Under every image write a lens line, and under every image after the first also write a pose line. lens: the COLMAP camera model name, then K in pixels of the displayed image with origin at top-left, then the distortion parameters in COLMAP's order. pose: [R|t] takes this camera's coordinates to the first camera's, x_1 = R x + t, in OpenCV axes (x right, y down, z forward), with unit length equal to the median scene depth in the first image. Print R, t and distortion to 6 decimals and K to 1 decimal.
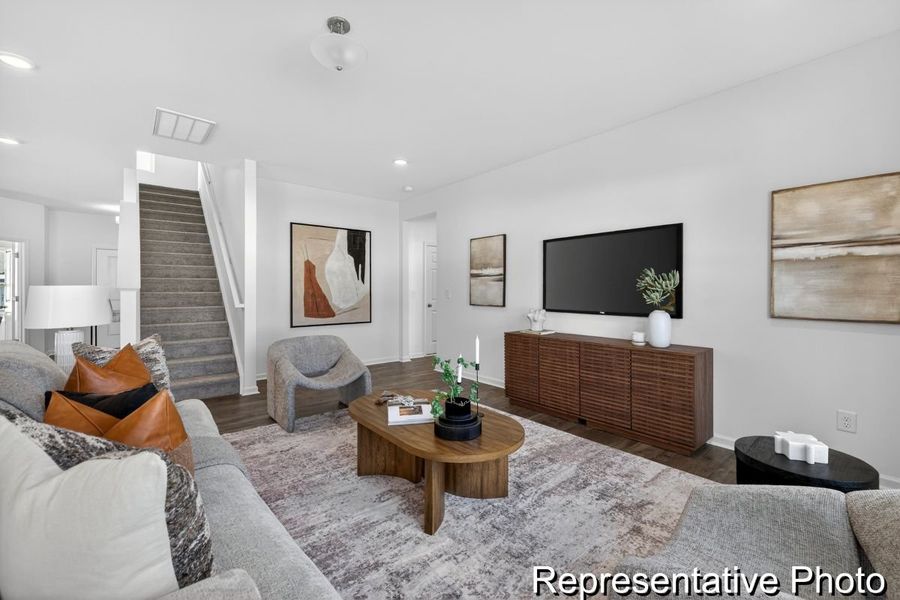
lens RADIAL K [[377.8, 0, 453.3], [0, 377.8, 289.3], [0, 0, 1]] dist [0.010627, -0.001924]
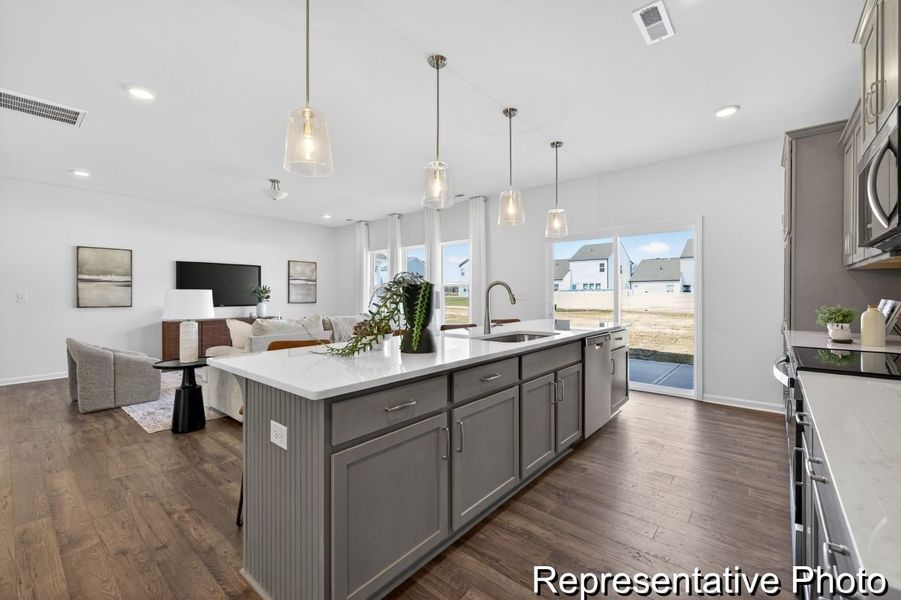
lens RADIAL K [[378.3, 0, 446.3], [0, 378.3, 295.2], [0, 0, 1]] dist [0.010627, -0.001924]
pose [[-0.158618, -0.001704, 0.987338, -1.646412], [-0.001358, 0.999998, 0.001508, 0.004731], [-0.987339, -0.001102, -0.158620, 0.187131]]
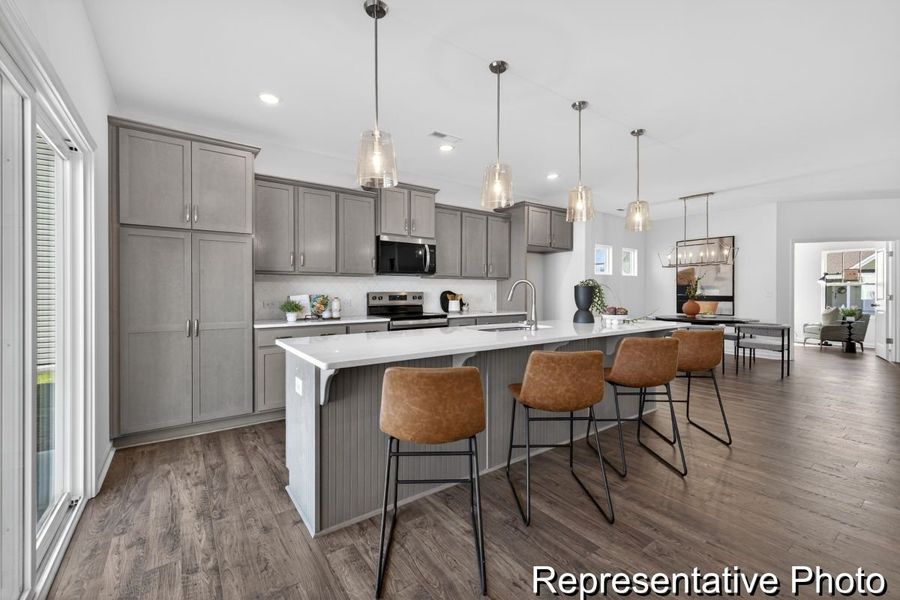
lens RADIAL K [[377.8, 0, 451.8], [0, 377.8, 293.9], [0, 0, 1]] dist [0.010627, -0.001924]
pose [[-0.064346, 0.009420, -0.997883, -0.123833], [0.005515, 0.999944, 0.009083, -0.000495], [0.997912, -0.004918, -0.064395, -0.137283]]
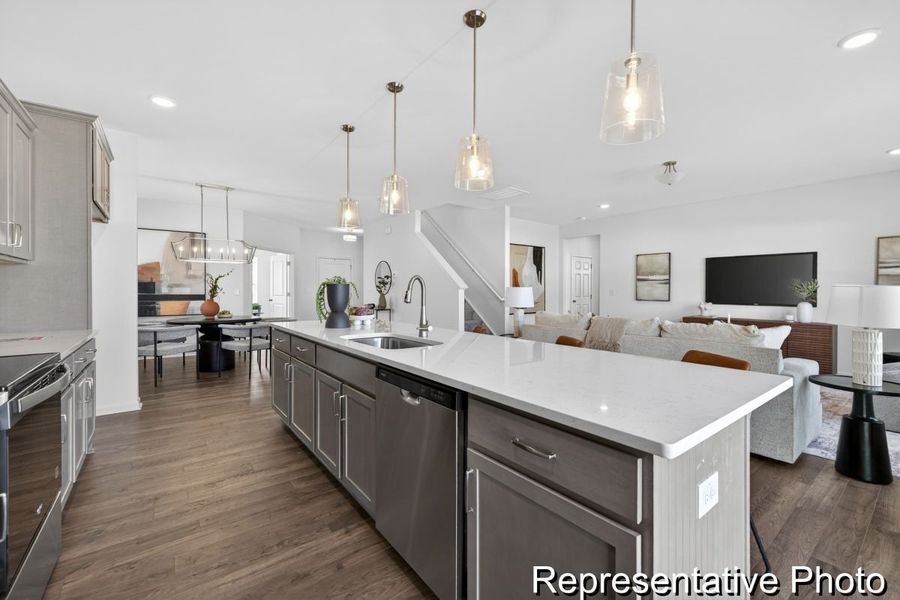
lens RADIAL K [[377.8, 0, 455.9], [0, 377.8, 292.0], [0, 0, 1]] dist [0.010627, -0.001924]
pose [[0.999330, 0.004683, -0.036307, -0.825118], [-0.004330, 0.999943, 0.009799, -0.001720], [0.036351, -0.009635, 0.999293, -0.670084]]
